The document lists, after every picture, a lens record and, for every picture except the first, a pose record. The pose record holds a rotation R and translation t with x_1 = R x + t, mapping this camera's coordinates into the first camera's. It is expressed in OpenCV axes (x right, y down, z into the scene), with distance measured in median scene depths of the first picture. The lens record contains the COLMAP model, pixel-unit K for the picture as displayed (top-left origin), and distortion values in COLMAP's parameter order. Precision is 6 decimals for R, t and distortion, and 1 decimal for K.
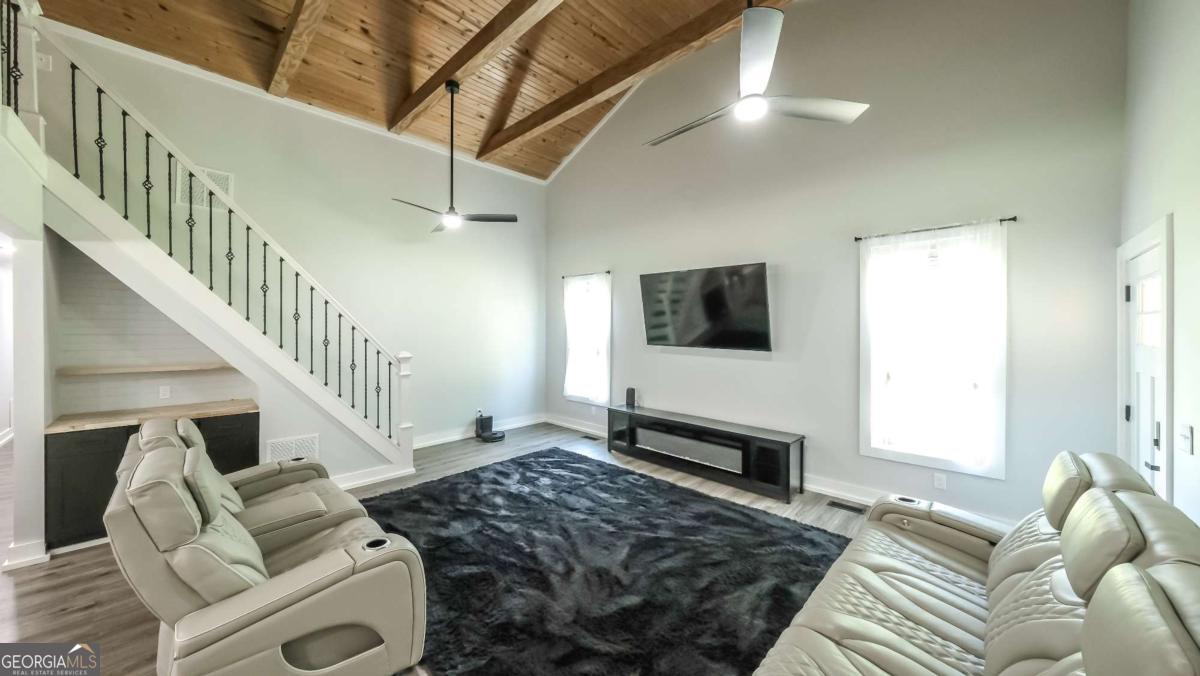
lens RADIAL K [[424.5, 0, 595.7], [0, 424.5, 325.9], [0, 0, 1]] dist [-0.006691, 0.000046]
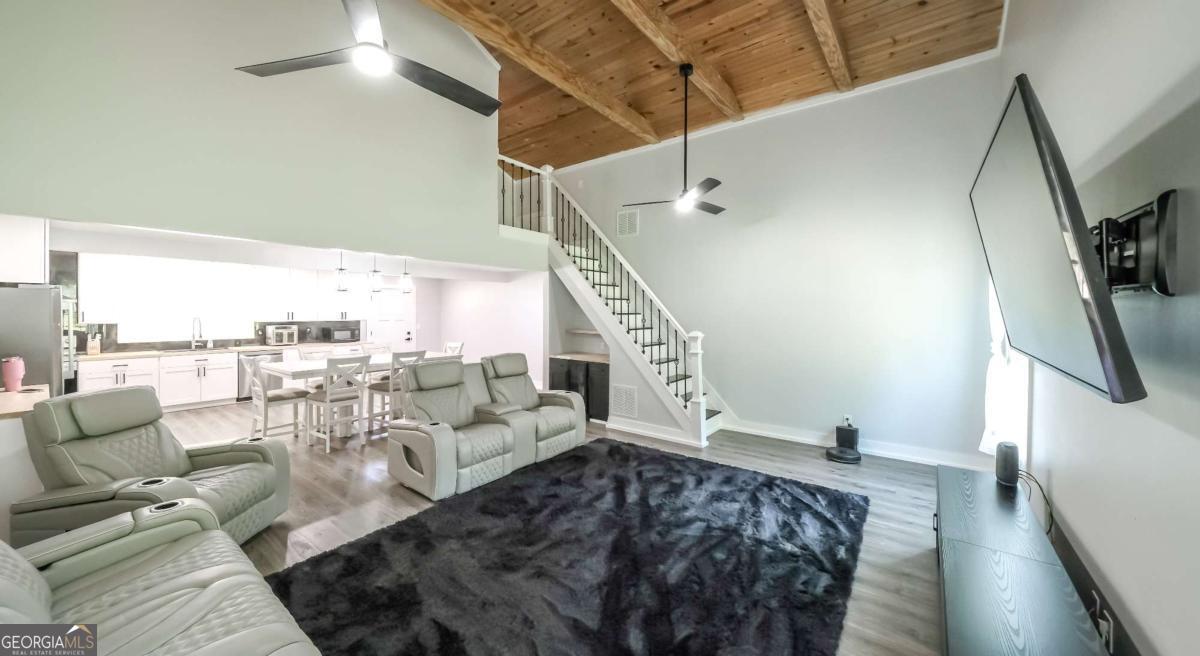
lens RADIAL K [[411.0, 0, 590.8], [0, 411.0, 314.0], [0, 0, 1]] dist [-0.001180, 0.000324]
pose [[0.113959, 0.015894, -0.993358, 0.572816], [-0.001756, 0.999874, 0.015797, -0.003330], [0.993484, -0.000056, 0.113972, 0.621669]]
